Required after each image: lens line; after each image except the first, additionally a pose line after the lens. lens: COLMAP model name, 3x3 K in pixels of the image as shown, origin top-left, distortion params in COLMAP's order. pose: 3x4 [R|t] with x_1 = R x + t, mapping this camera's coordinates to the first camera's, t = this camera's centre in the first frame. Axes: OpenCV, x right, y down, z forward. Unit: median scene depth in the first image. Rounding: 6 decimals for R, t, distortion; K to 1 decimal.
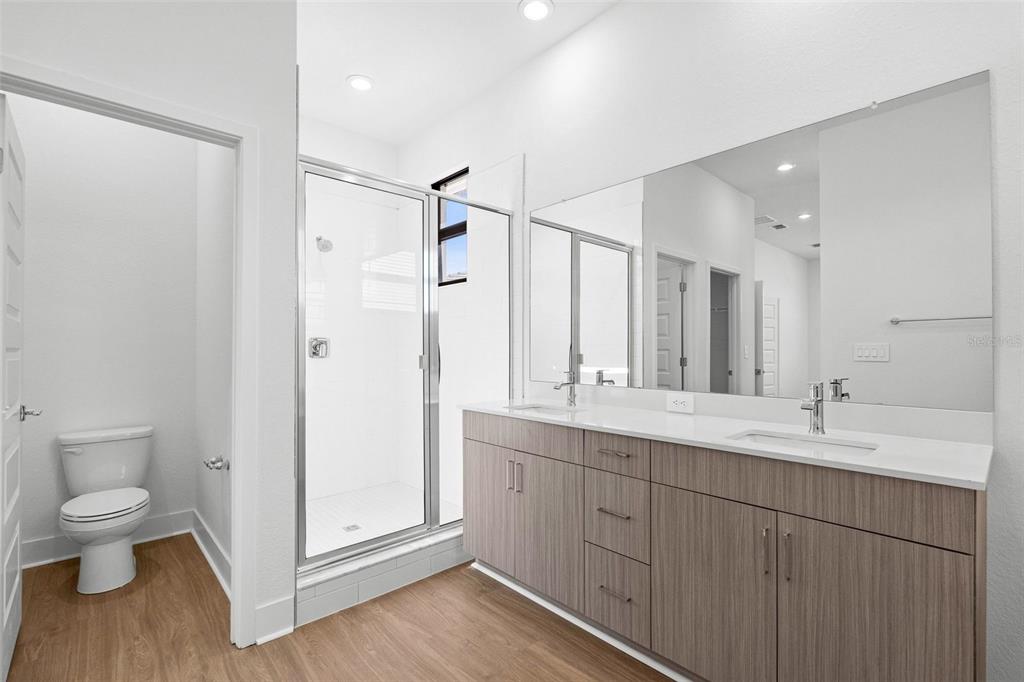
lens RADIAL K [[453.1, 0, 509.3], [0, 453.1, 337.5], [0, 0, 1]] dist [-0.002349, -0.000011]
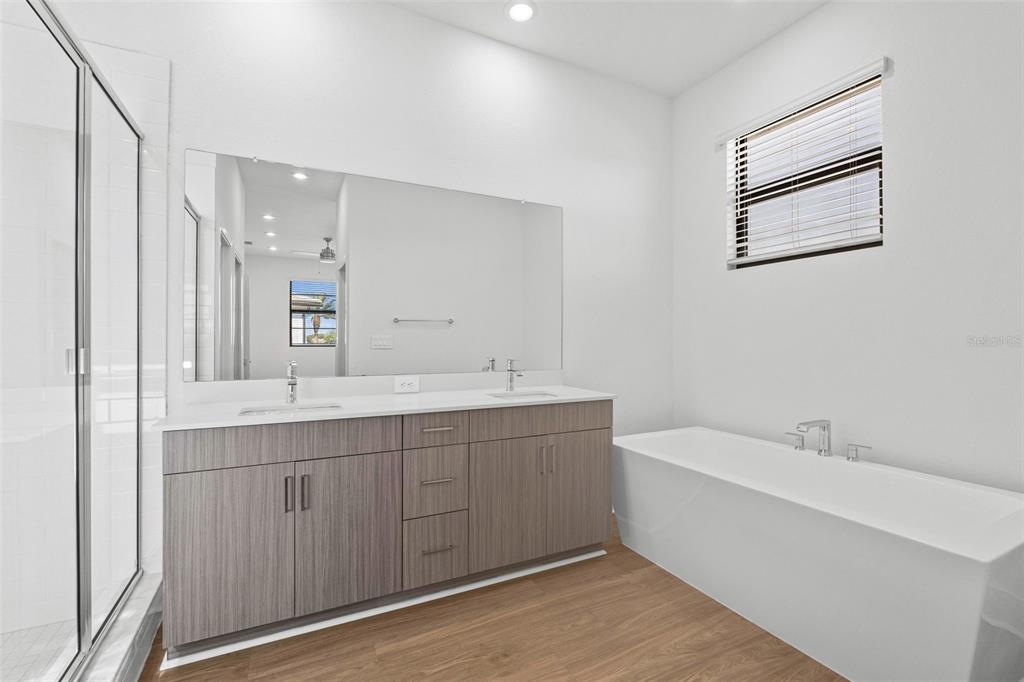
lens RADIAL K [[453.1, 0, 509.3], [0, 453.1, 337.5], [0, 0, 1]] dist [-0.002349, -0.000011]
pose [[0.284771, 0.008051, 0.958562, -0.749052], [-0.025699, 0.999669, -0.000762, 0.018995], [-0.958251, -0.024417, 0.284884, 0.462016]]
